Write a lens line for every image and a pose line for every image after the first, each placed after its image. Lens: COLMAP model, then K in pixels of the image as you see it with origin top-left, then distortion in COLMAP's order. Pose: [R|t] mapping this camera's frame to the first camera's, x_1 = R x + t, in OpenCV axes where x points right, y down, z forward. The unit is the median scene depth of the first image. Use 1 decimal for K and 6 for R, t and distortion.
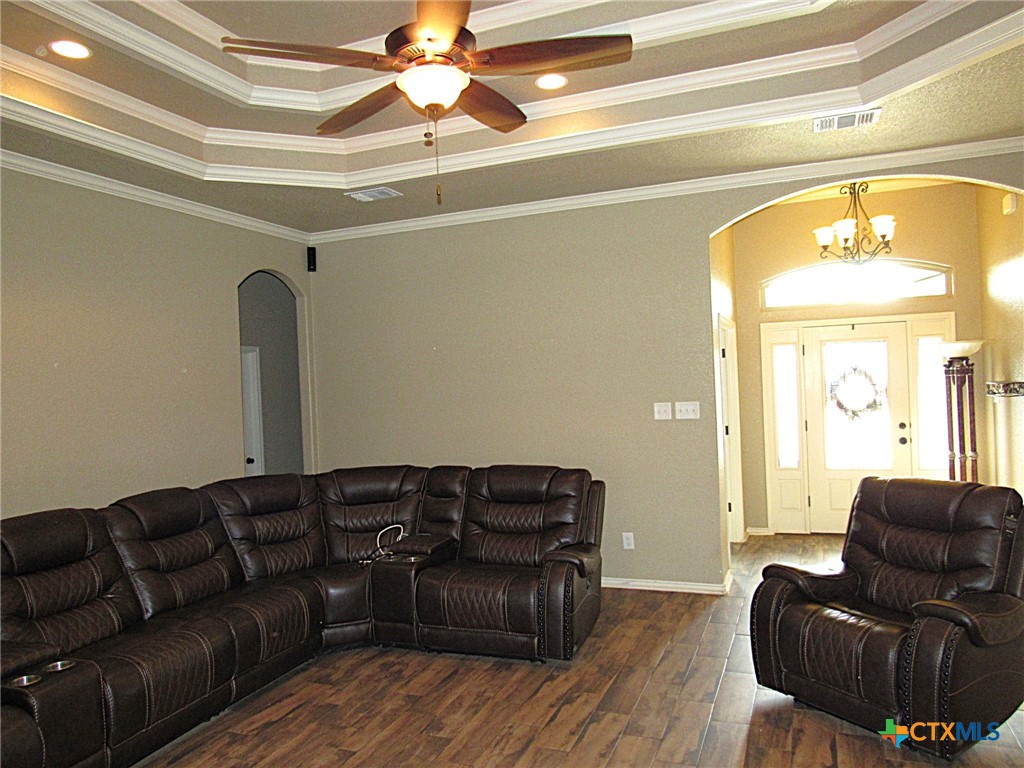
lens RADIAL K [[732.2, 0, 514.4], [0, 732.2, 387.0], [0, 0, 1]] dist [-0.036046, 0.007957]
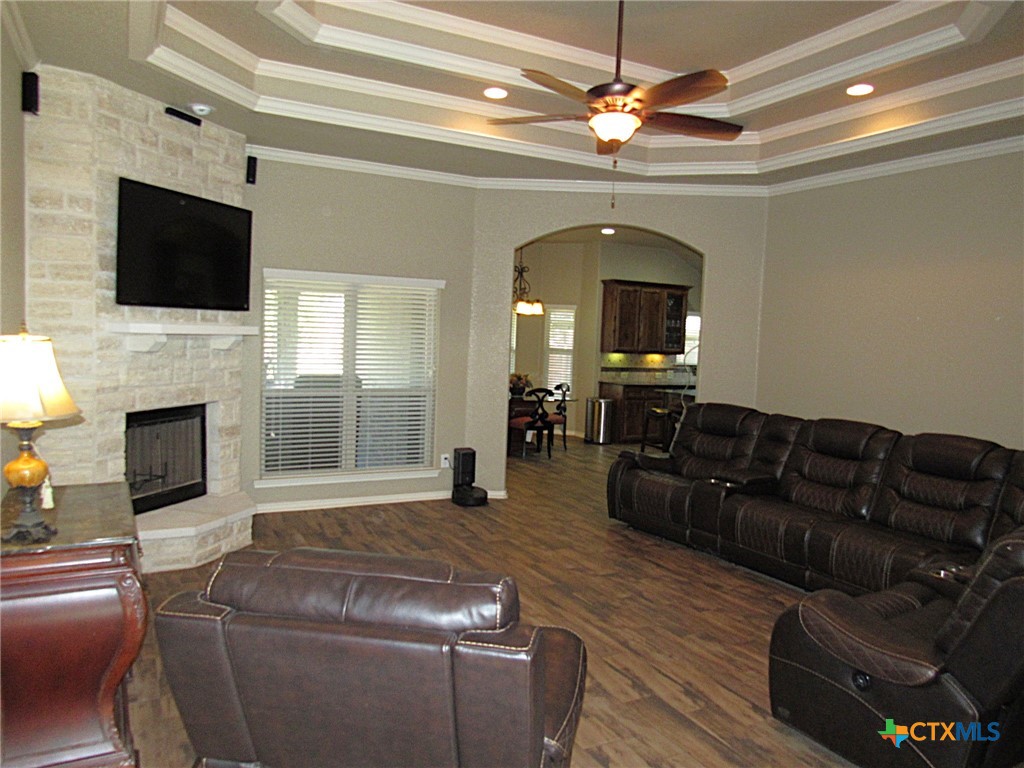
lens RADIAL K [[732.2, 0, 506.4], [0, 732.2, 386.6], [0, 0, 1]] dist [-0.036046, 0.007957]
pose [[-0.647670, 0.073041, -0.758412, 0.871536], [-0.018852, 0.993553, 0.111786, -0.040923], [0.761688, 0.086698, -0.642118, 1.365909]]
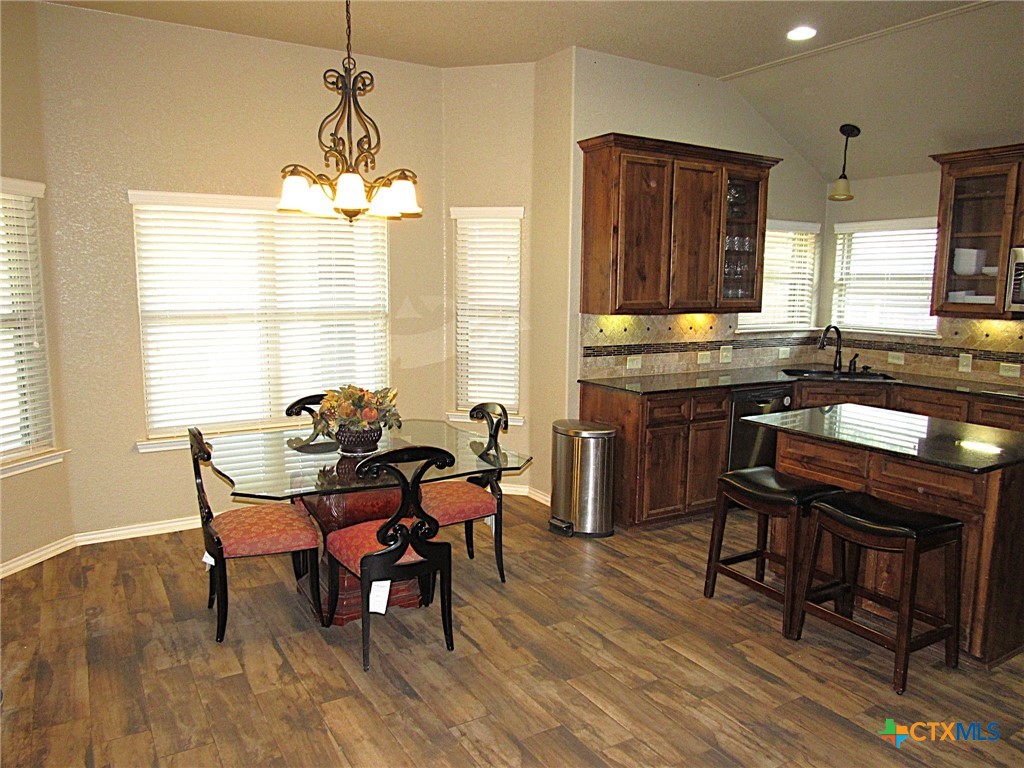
lens RADIAL K [[732.2, 0, 515.0], [0, 732.2, 383.3], [0, 0, 1]] dist [-0.036046, 0.007957]
pose [[-0.591447, 0.146070, -0.793003, -0.614119], [0.005529, 0.984167, 0.177158, 0.043139], [0.806325, 0.100395, -0.582890, 0.349886]]
